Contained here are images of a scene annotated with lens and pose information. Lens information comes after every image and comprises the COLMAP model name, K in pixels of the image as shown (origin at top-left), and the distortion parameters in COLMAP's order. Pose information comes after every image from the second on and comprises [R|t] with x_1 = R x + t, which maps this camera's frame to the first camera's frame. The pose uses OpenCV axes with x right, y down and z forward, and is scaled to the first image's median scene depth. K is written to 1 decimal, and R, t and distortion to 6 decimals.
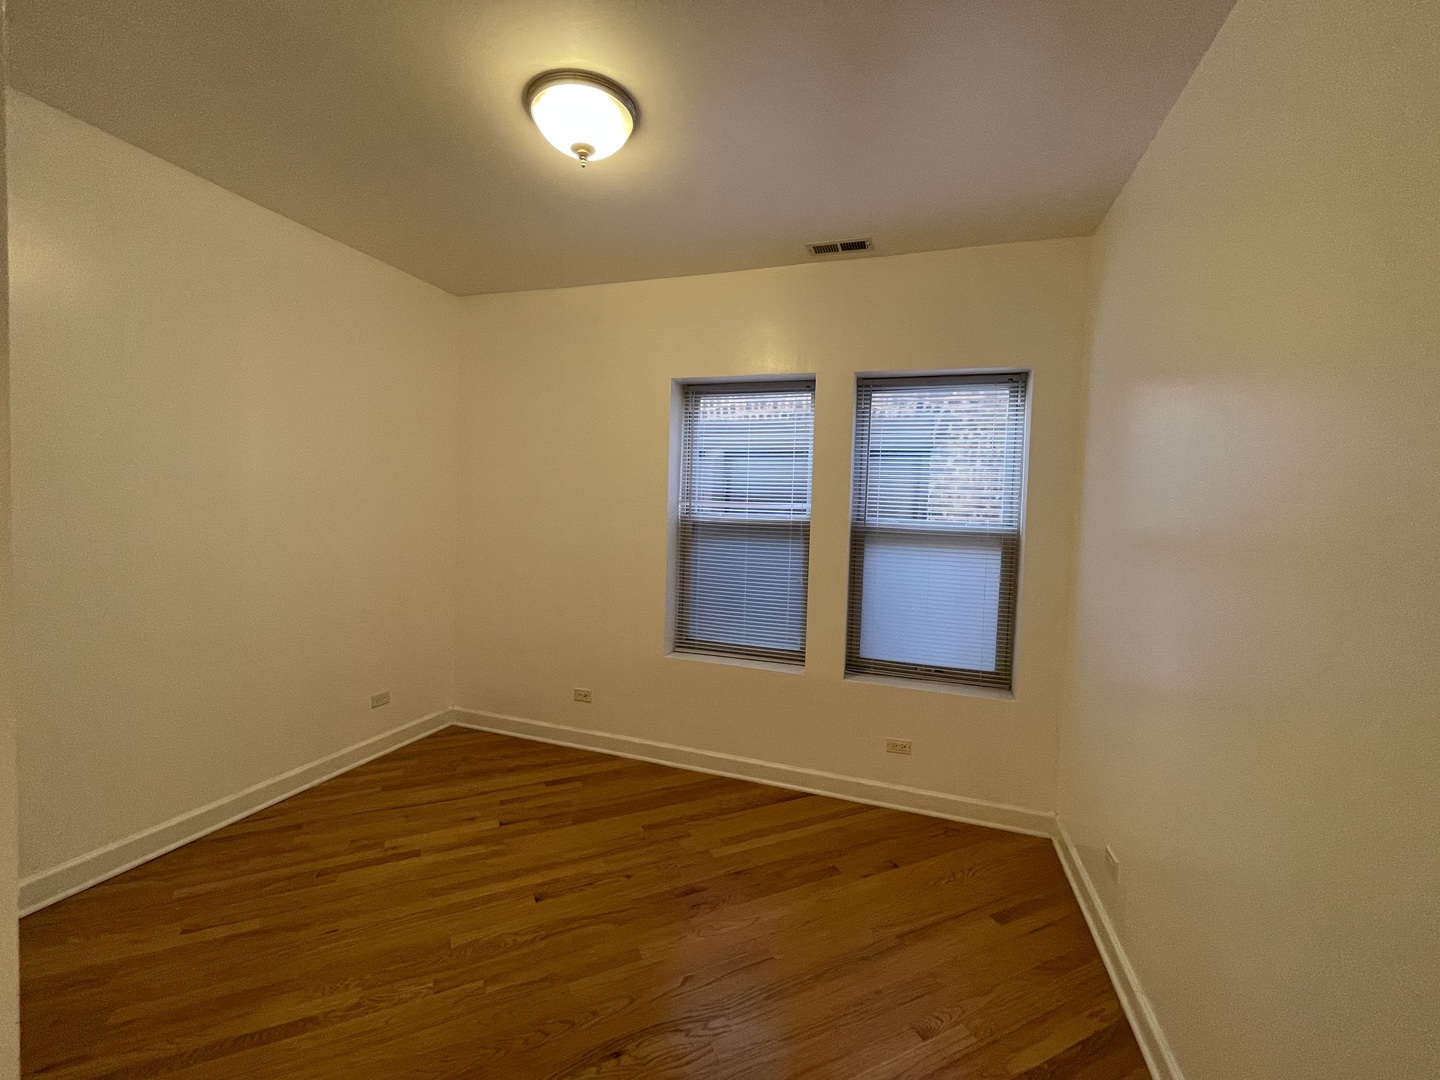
lens RADIAL K [[589.9, 0, 716.3], [0, 589.9, 538.0], [0, 0, 1]] dist [0.000245, 0.000007]
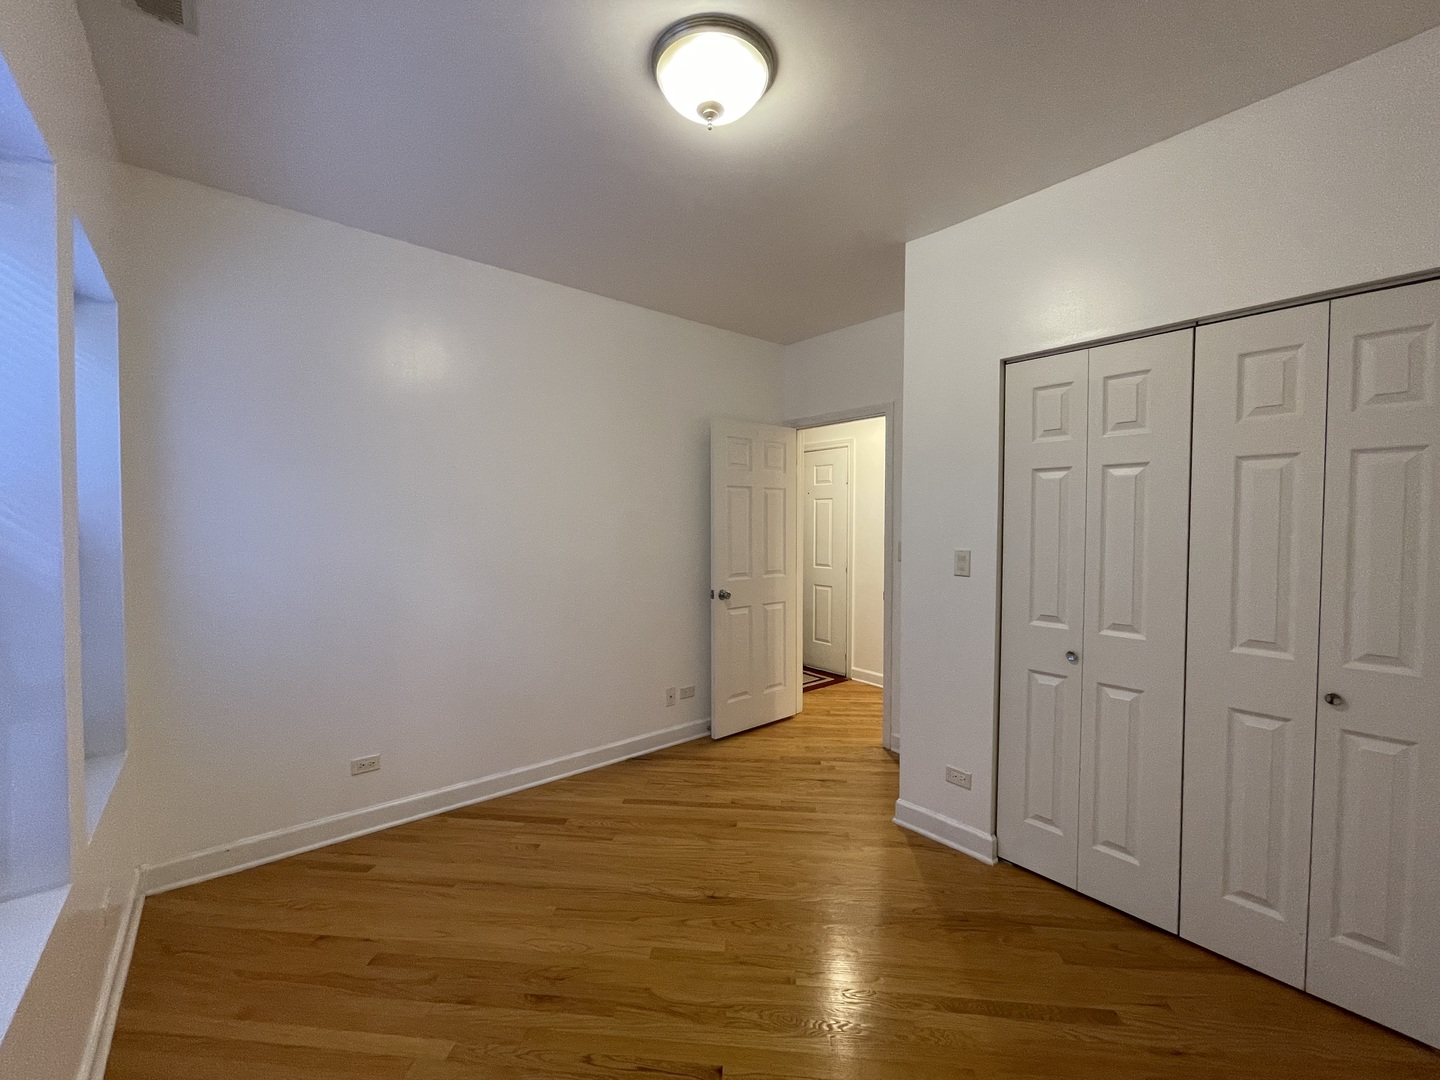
lens RADIAL K [[589.9, 0, 716.3], [0, 589.9, 538.0], [0, 0, 1]] dist [0.000245, 0.000007]
pose [[-0.850904, -0.054534, 0.522483, -0.707498], [-0.011979, 0.996353, 0.084485, -0.088192], [-0.525185, 0.065629, -0.848454, 1.740080]]
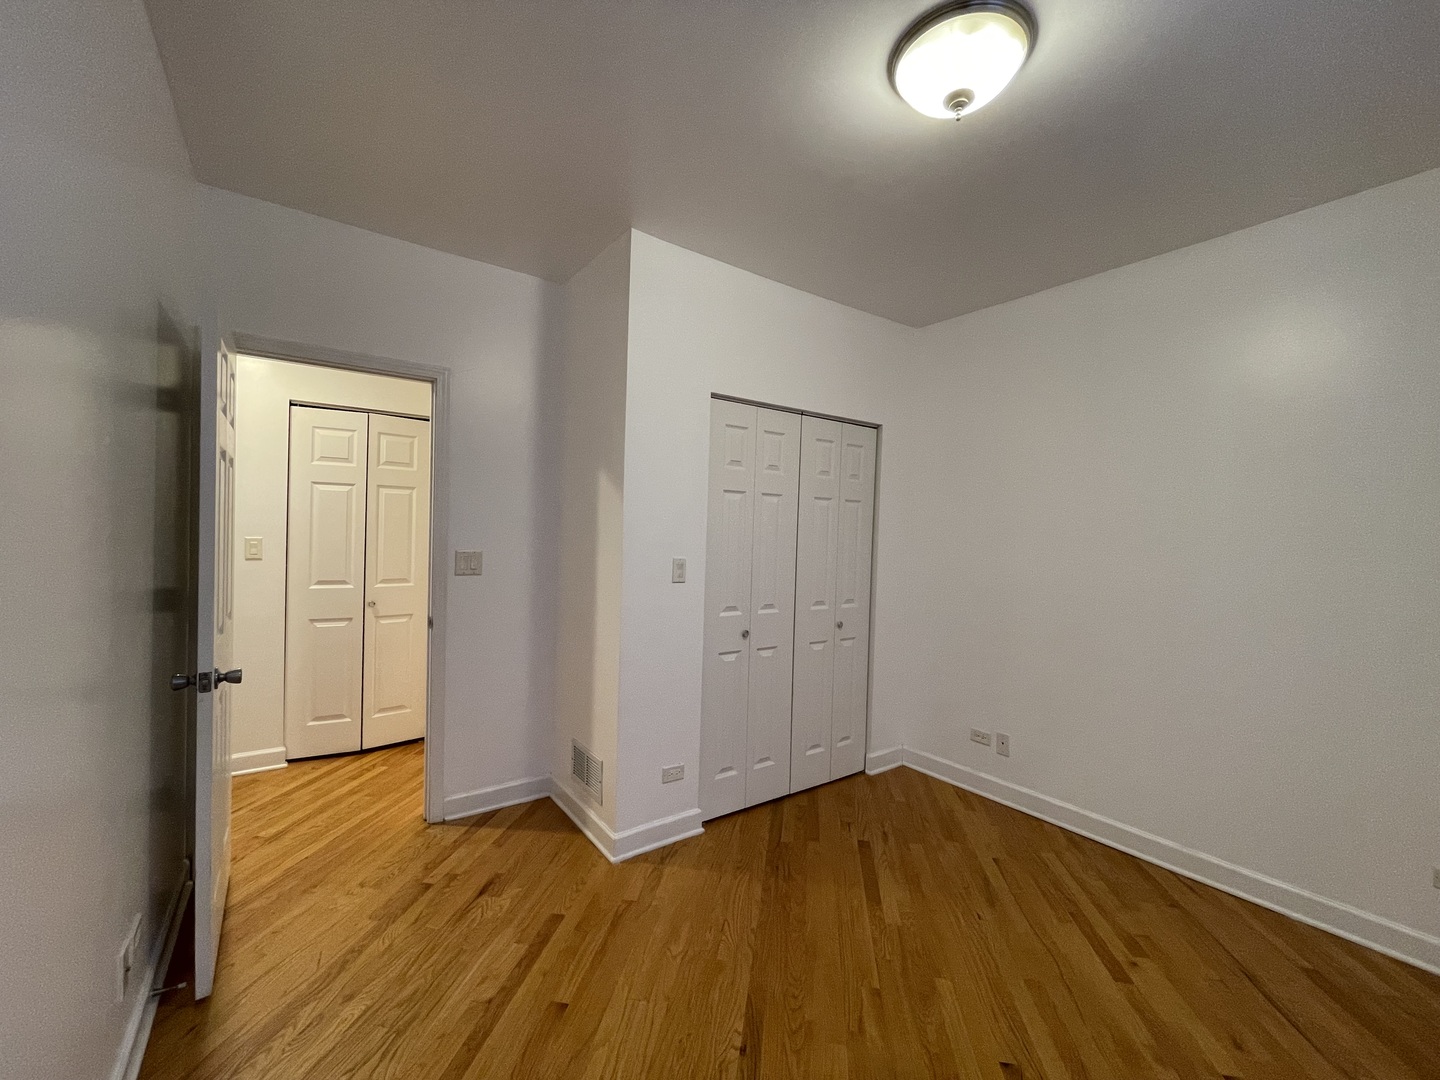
lens RADIAL K [[589.9, 0, 716.3], [0, 589.9, 538.0], [0, 0, 1]] dist [0.000245, 0.000007]
pose [[-0.579442, -0.042371, -0.813912, 0.603232], [-0.084844, 0.996358, 0.008533, -0.023442], [0.810585, 0.074000, -0.580926, 1.215714]]
